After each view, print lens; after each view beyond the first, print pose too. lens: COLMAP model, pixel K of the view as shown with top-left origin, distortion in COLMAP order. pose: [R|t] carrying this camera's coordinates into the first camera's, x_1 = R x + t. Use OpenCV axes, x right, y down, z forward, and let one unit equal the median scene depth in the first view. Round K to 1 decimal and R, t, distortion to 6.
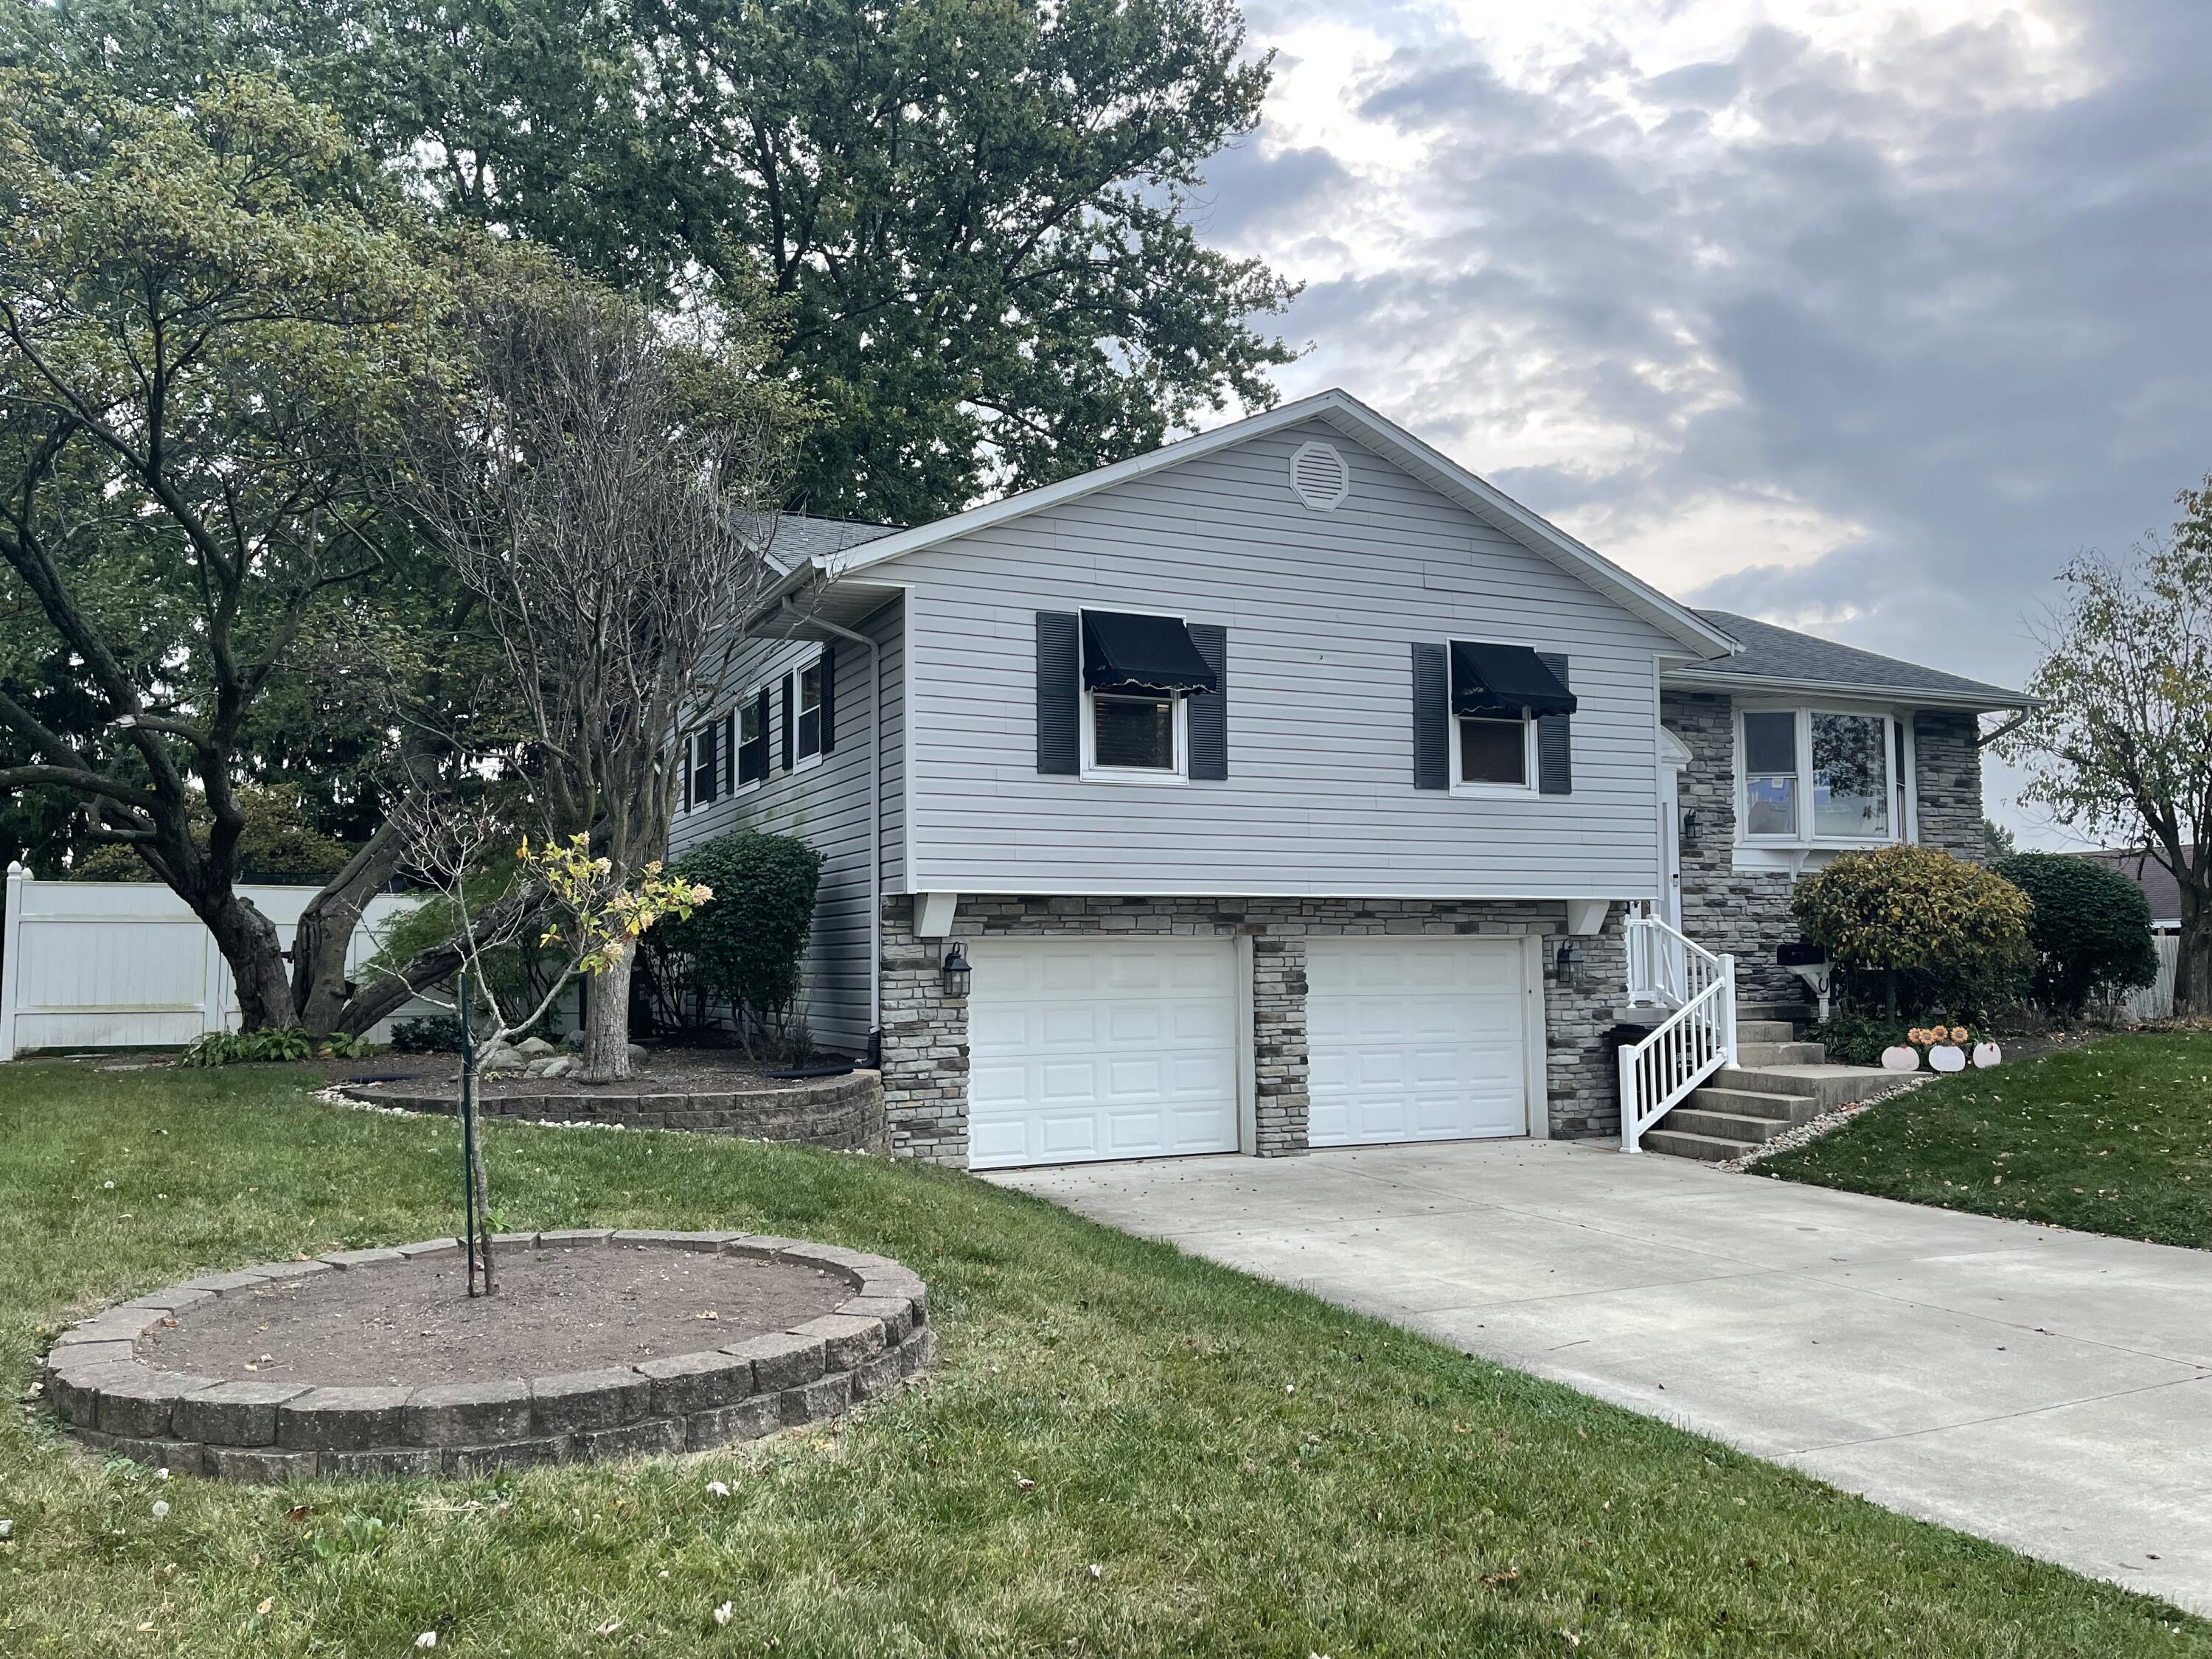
lens RADIAL K [[1680.3, 0, 1107.1], [0, 1680.3, 828.2], [0, 0, 1]] dist [0.060564, -0.032680]
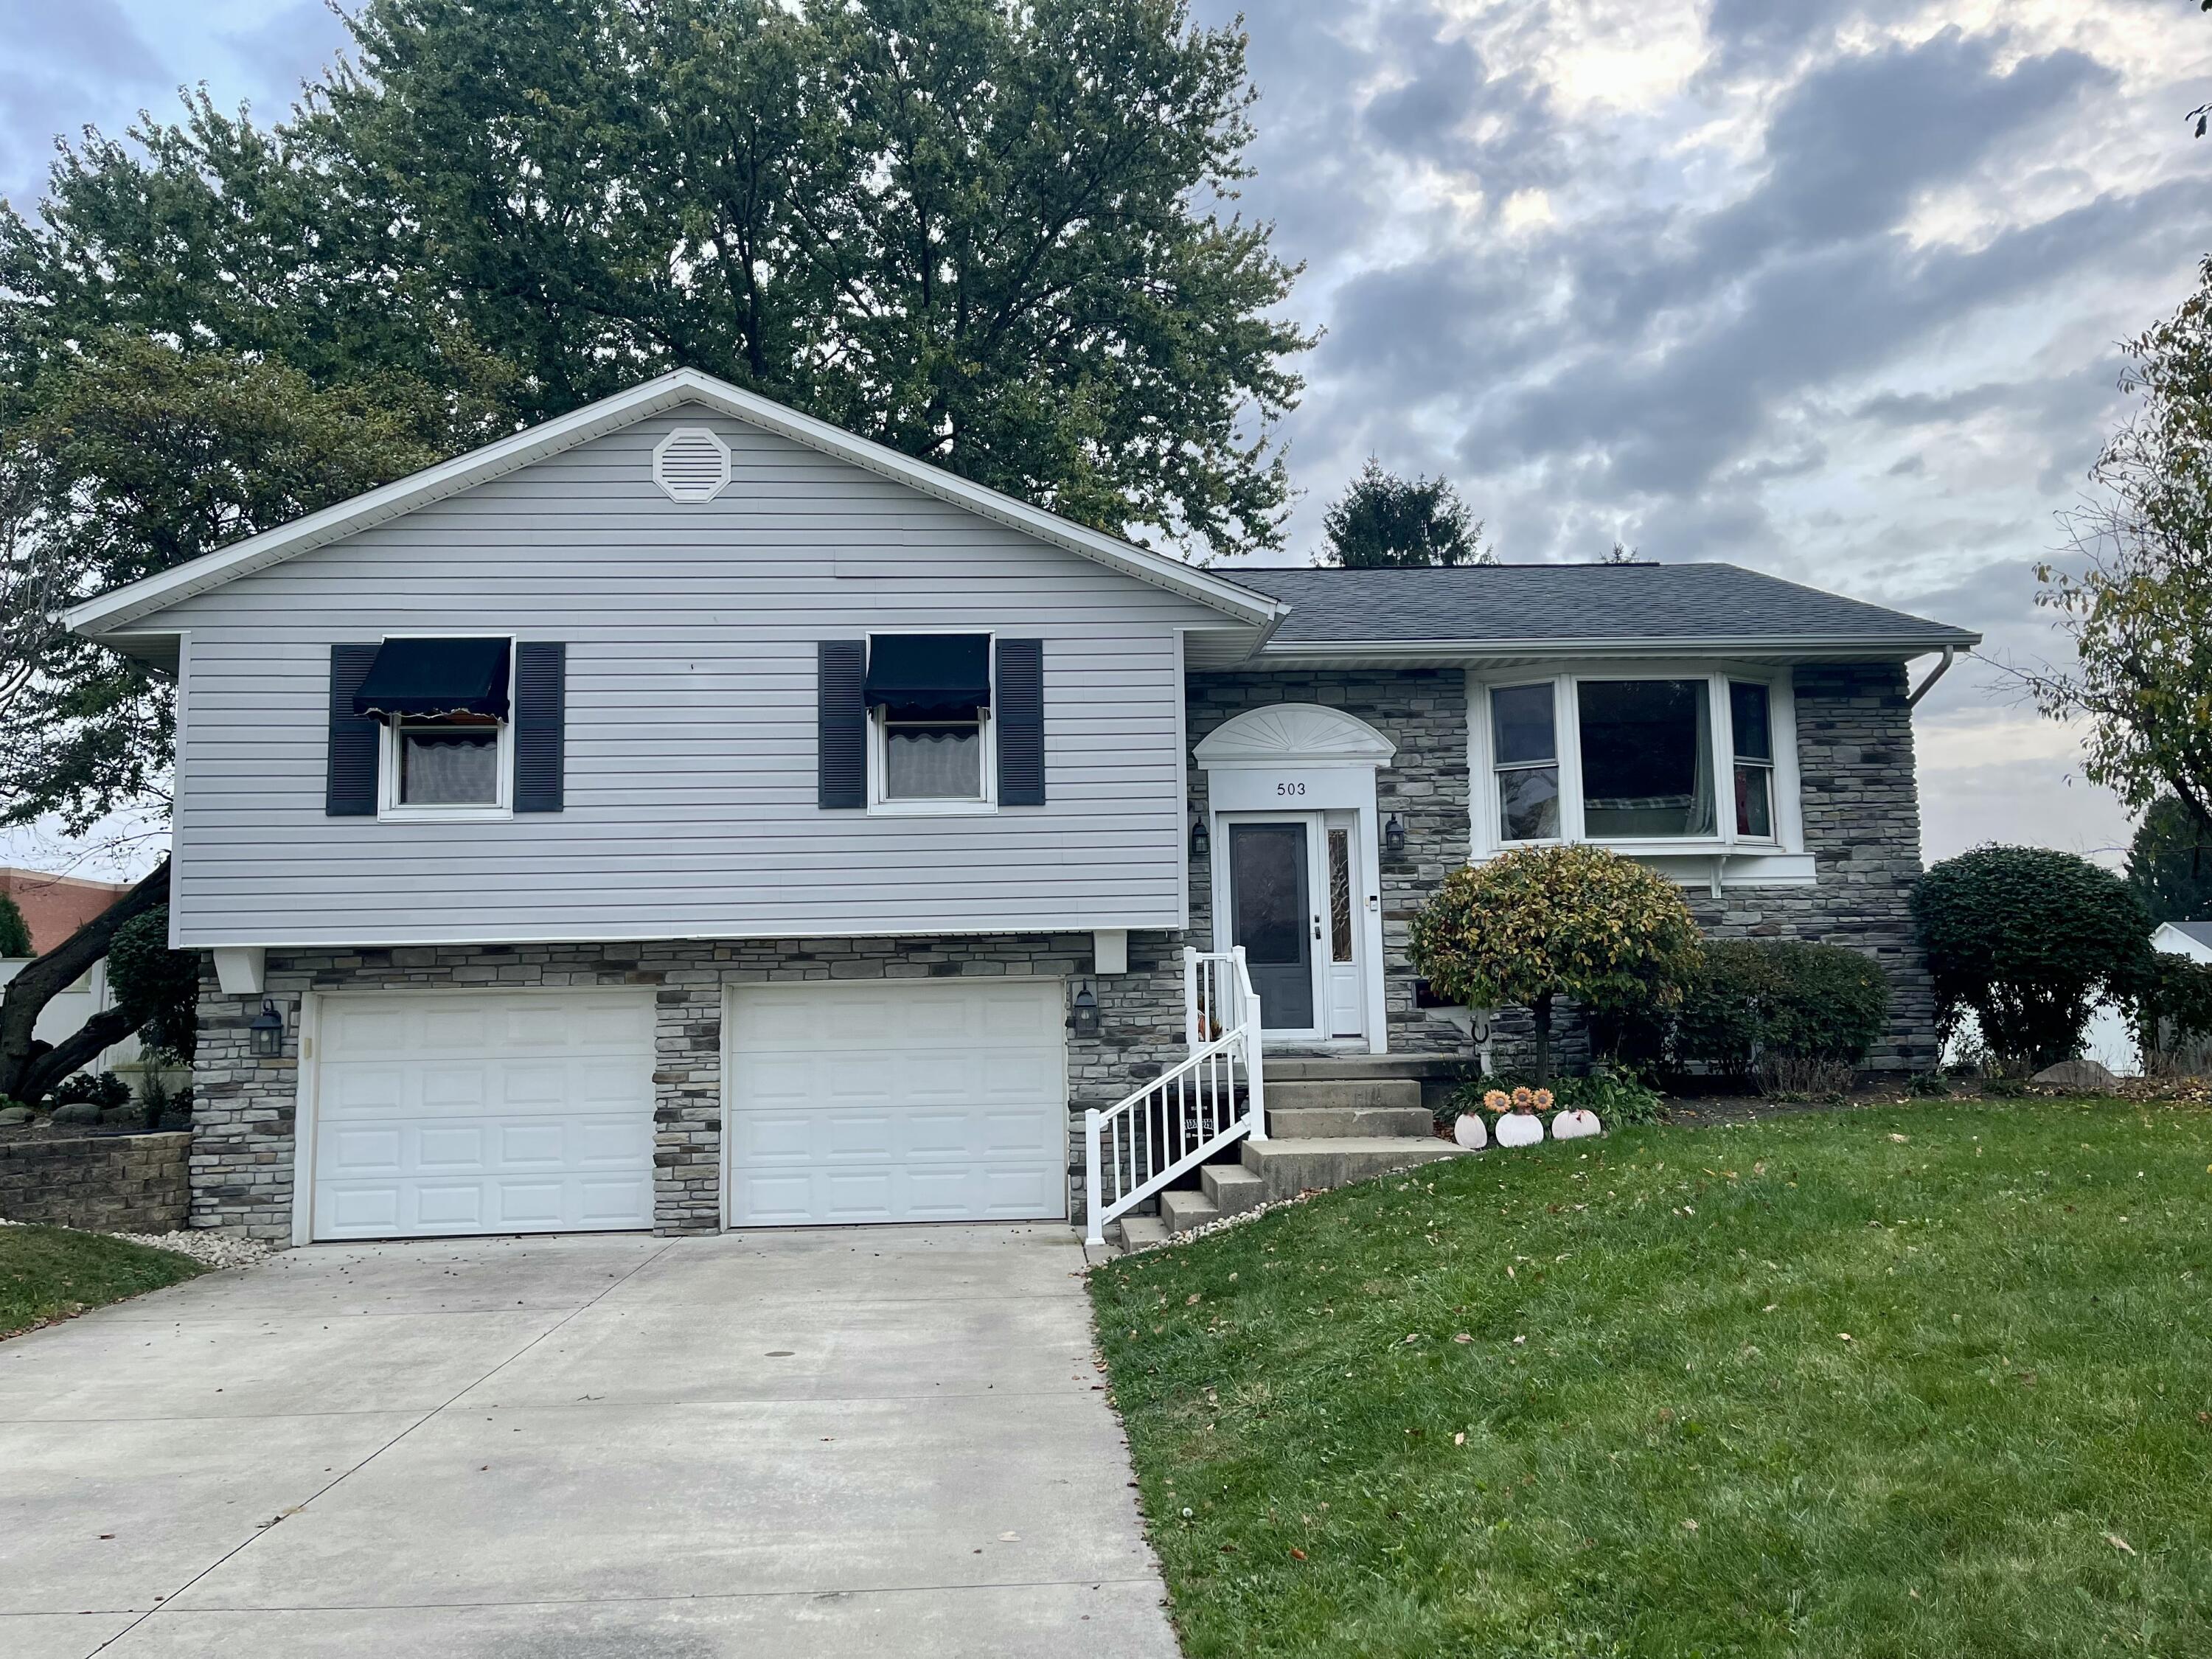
lens RADIAL K [[1680.3, 0, 1096.9], [0, 1680.3, 822.0], [0, 0, 1]] dist [0.060564, -0.032680]
pose [[0.920476, -0.056974, -0.386625, 0.640123], [0.042182, 0.998021, -0.046642, 0.029078], [0.388517, 0.026625, 0.921057, 0.260239]]
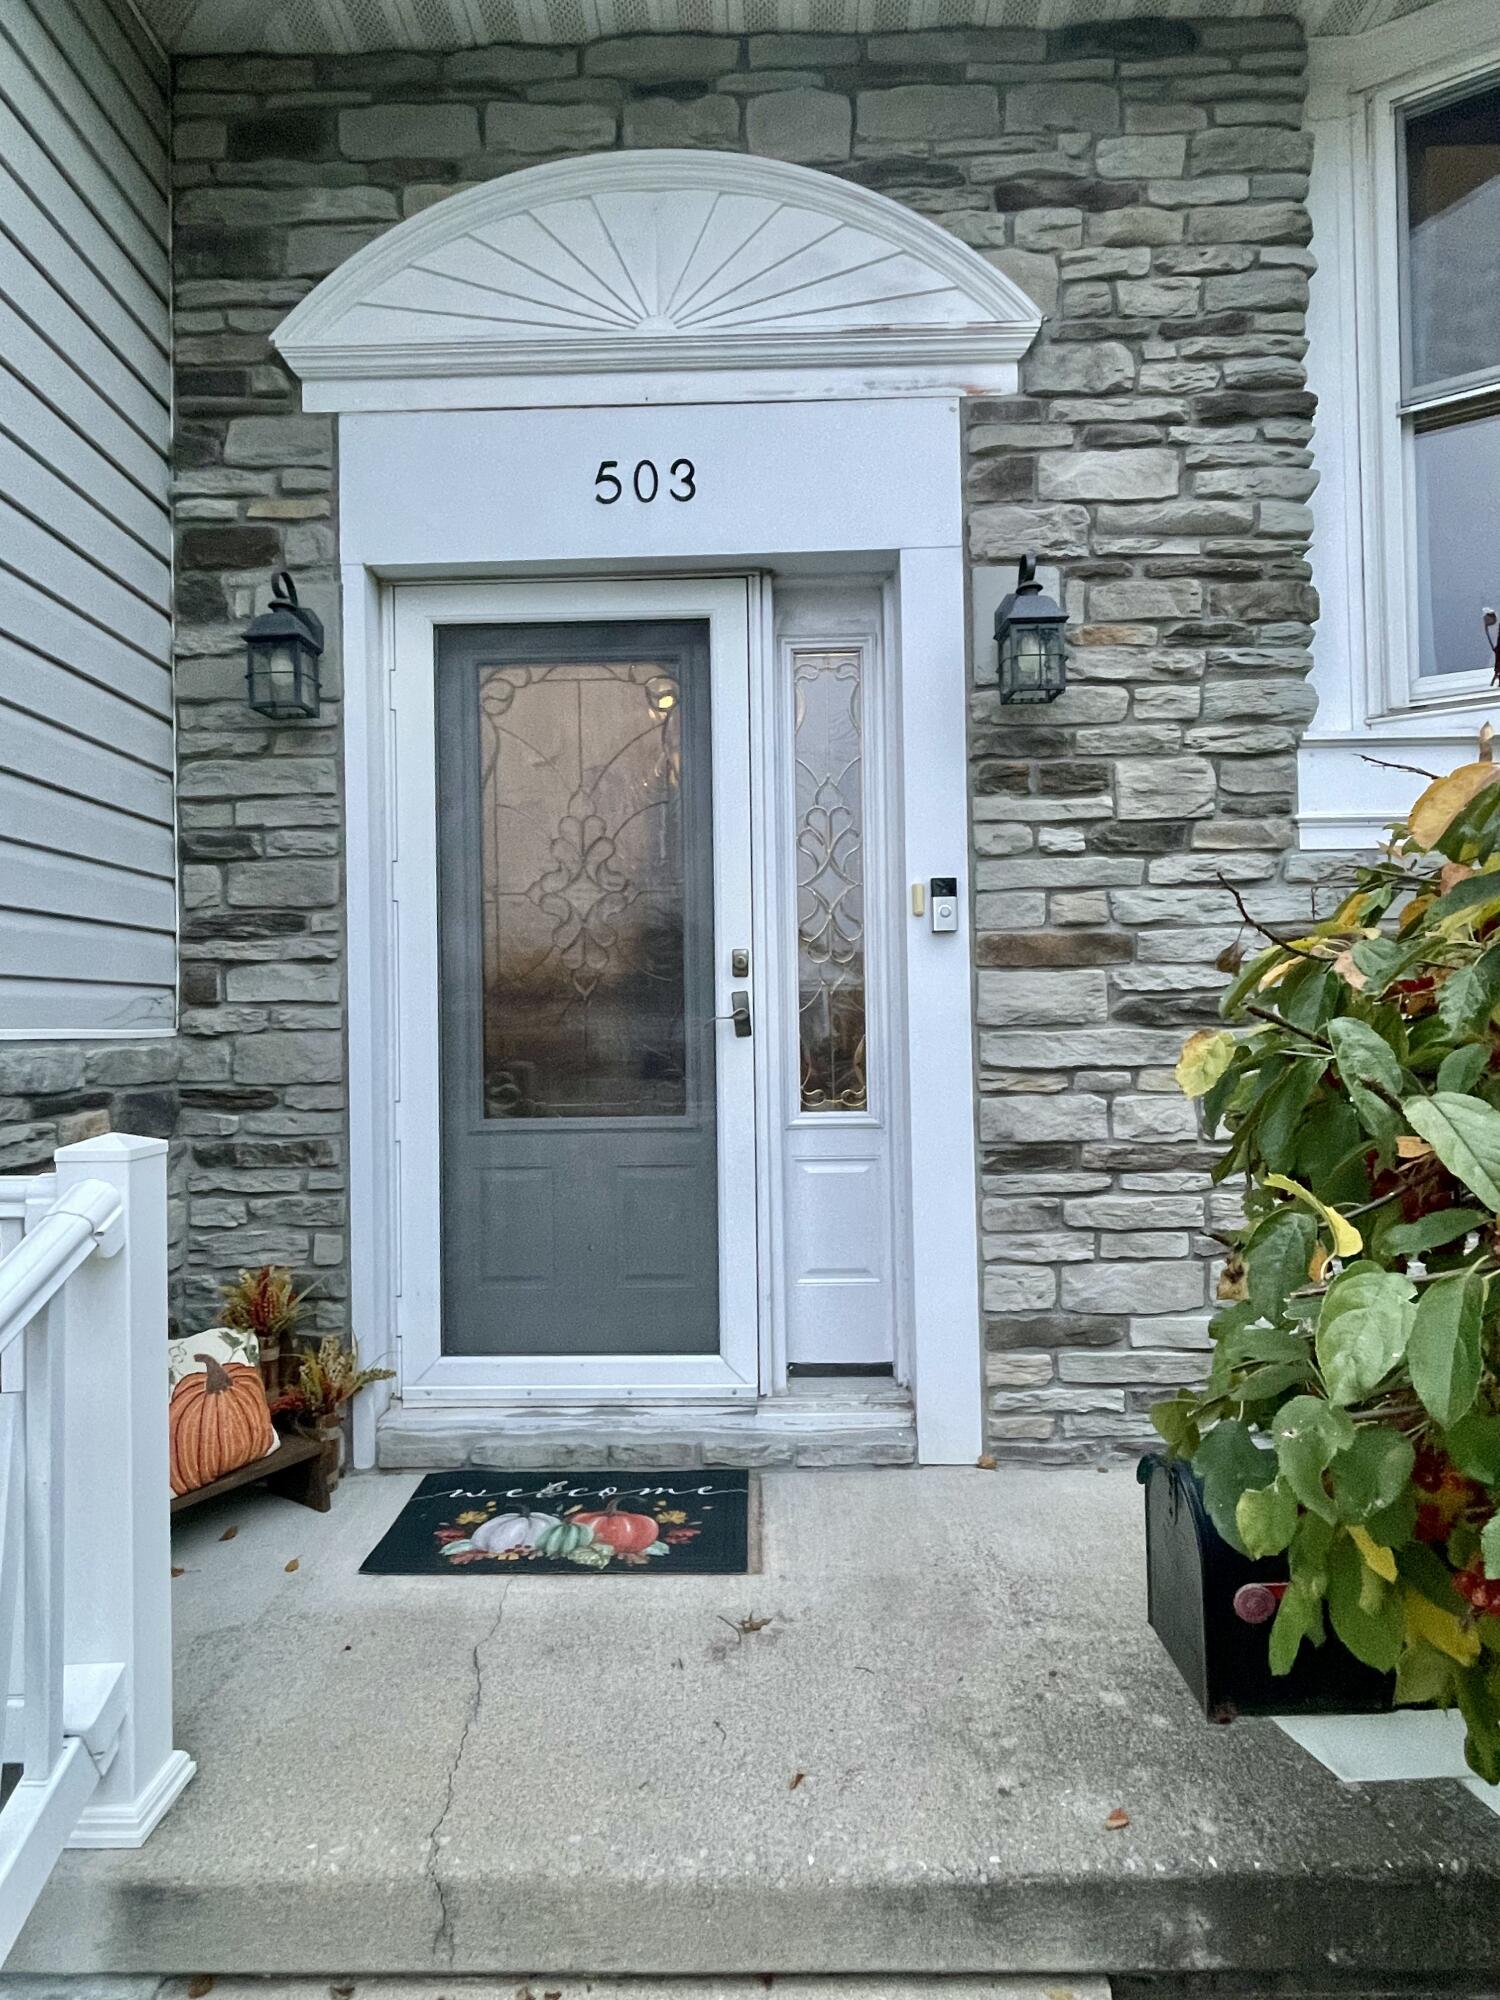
lens RADIAL K [[1103.5, 0, 737.7], [0, 1103.5, 997.7], [0, 0, 1]] dist [0.001559, -0.001062]
pose [[0.897196, -0.017190, -0.441299, 0.455504], [0.043489, 0.997824, 0.049549, 0.041601], [0.439487, -0.063647, 0.895991, 1.049826]]
